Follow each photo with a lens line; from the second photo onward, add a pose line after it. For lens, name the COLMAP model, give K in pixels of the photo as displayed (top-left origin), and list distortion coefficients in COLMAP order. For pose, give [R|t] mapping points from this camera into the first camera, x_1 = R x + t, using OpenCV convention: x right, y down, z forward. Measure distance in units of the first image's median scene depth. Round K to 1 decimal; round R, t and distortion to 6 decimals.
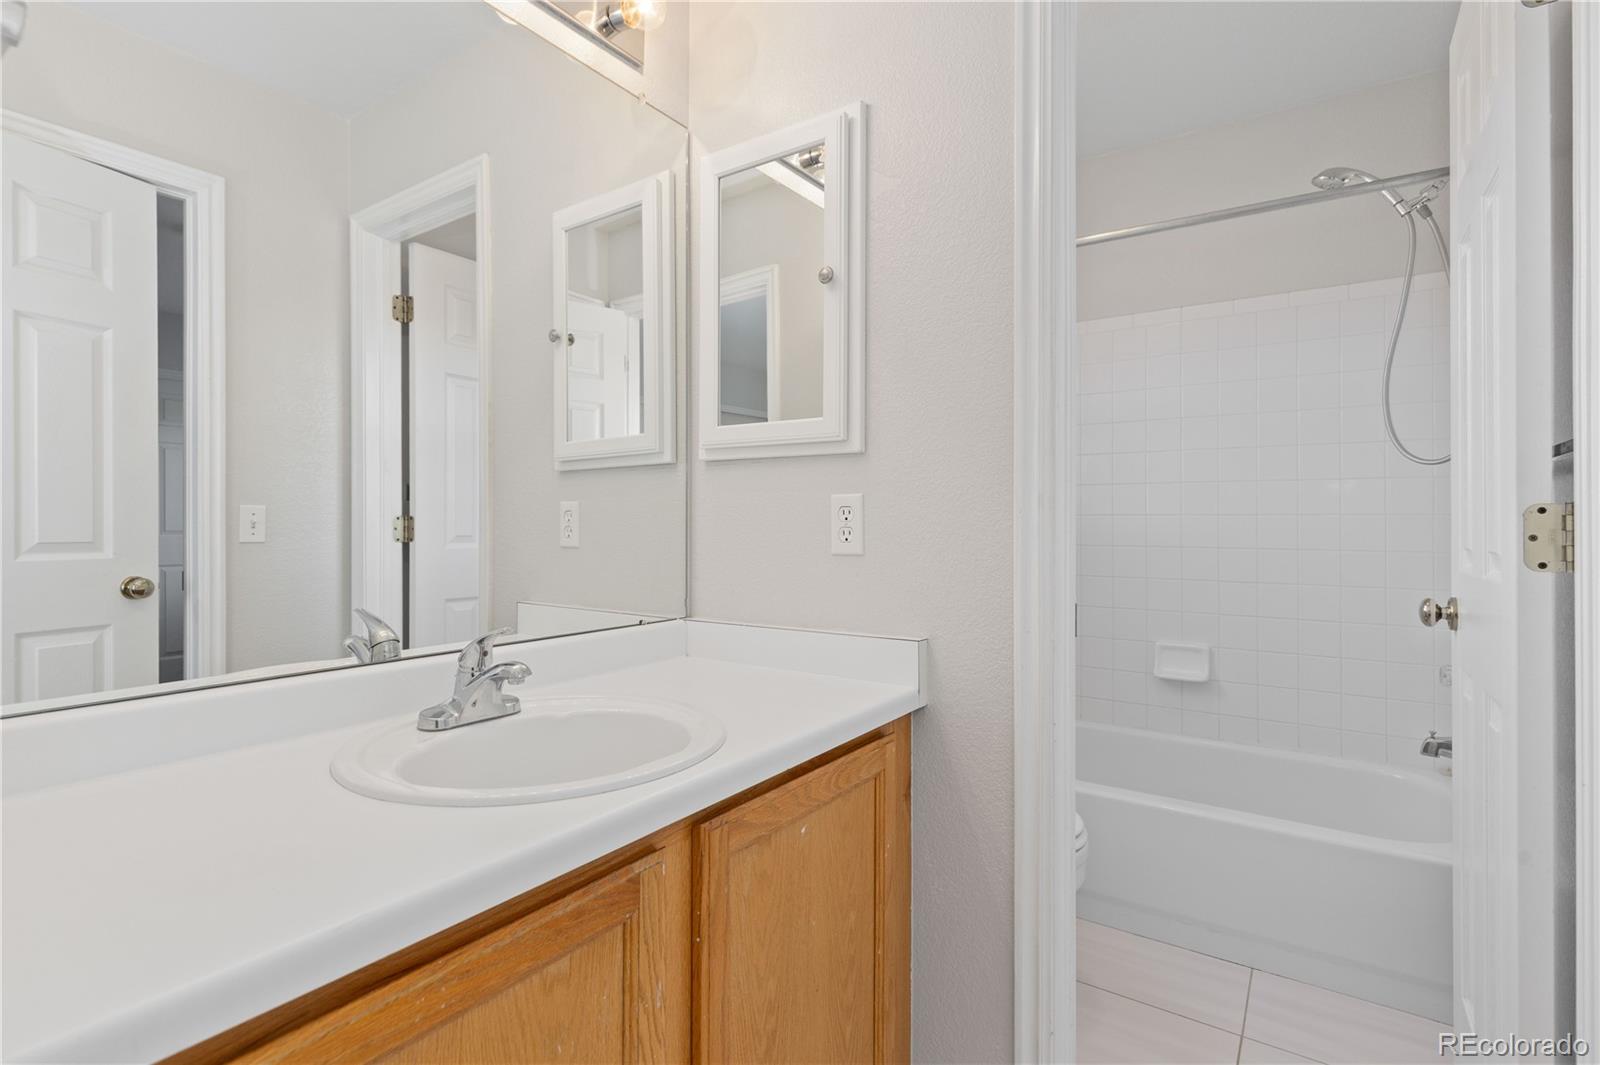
lens RADIAL K [[758.9, 0, 802.6], [0, 758.9, 535.1], [0, 0, 1]] dist [0.000761, 0.000132]
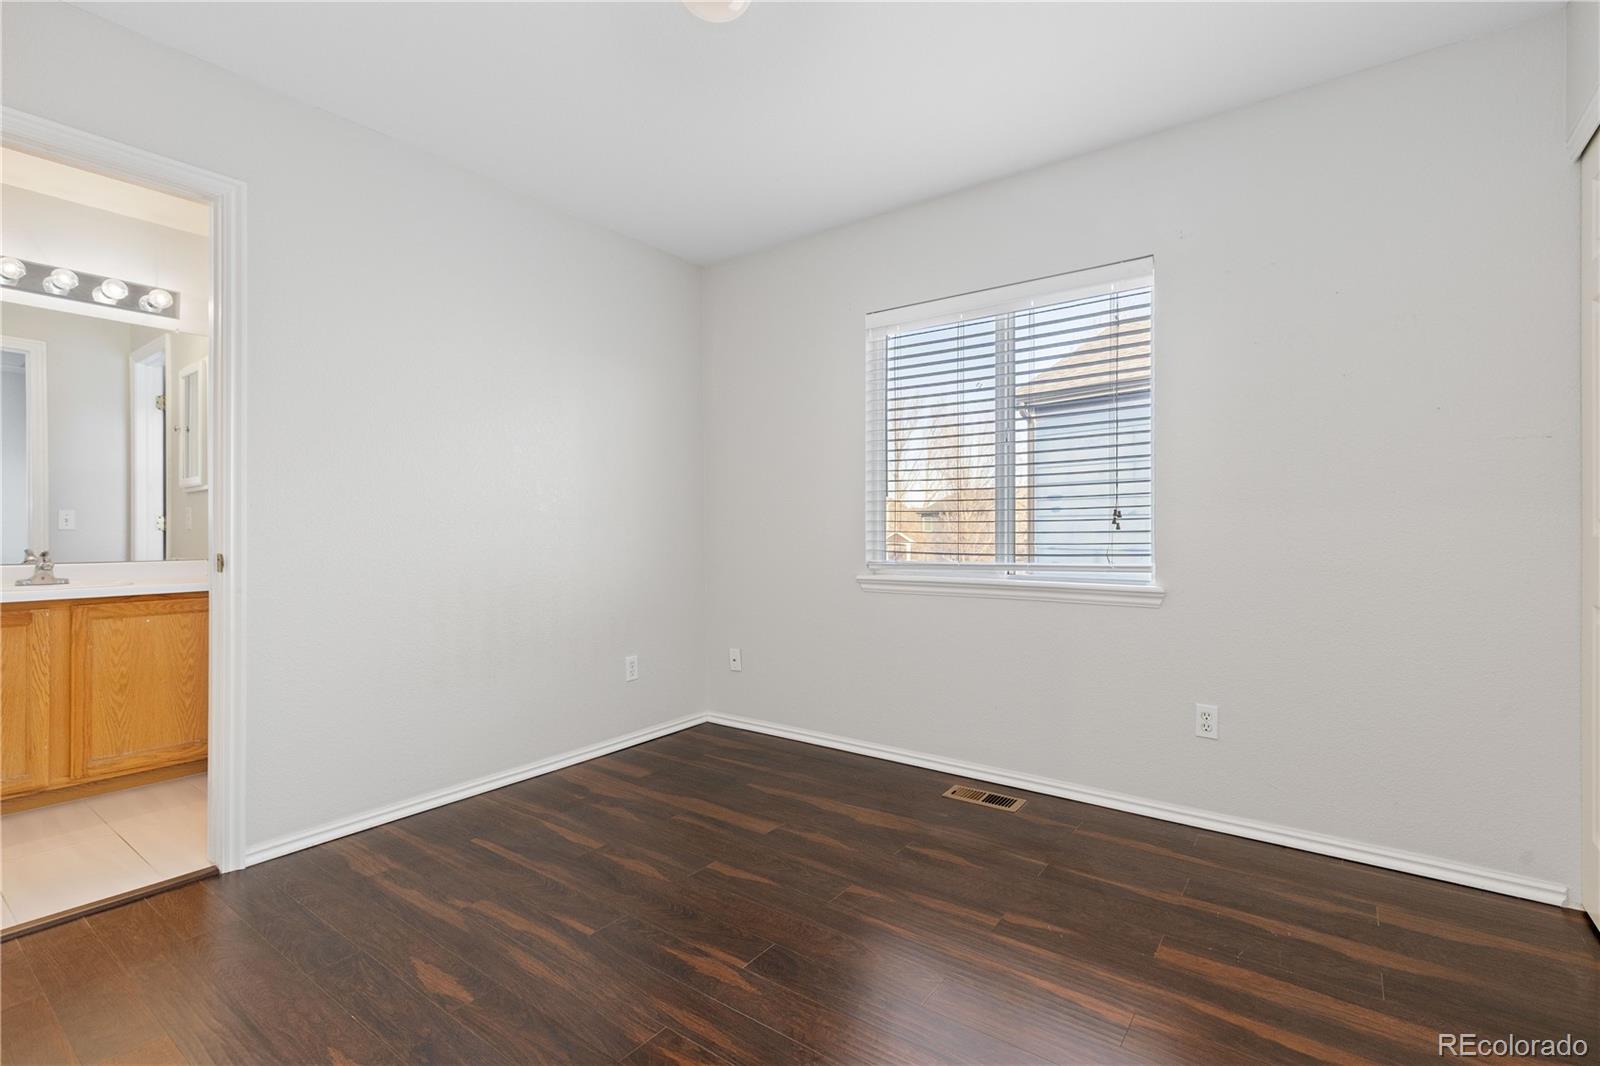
lens RADIAL K [[728.9, 0, 797.8], [0, 728.9, 534.7], [0, 0, 1]] dist [0.004908, -0.000372]
pose [[0.999082, -0.003717, -0.042676, 2.519898], [0.003424, 0.999970, -0.006936, 0.088162], [0.042700, 0.006783, 0.999065, -1.628846]]
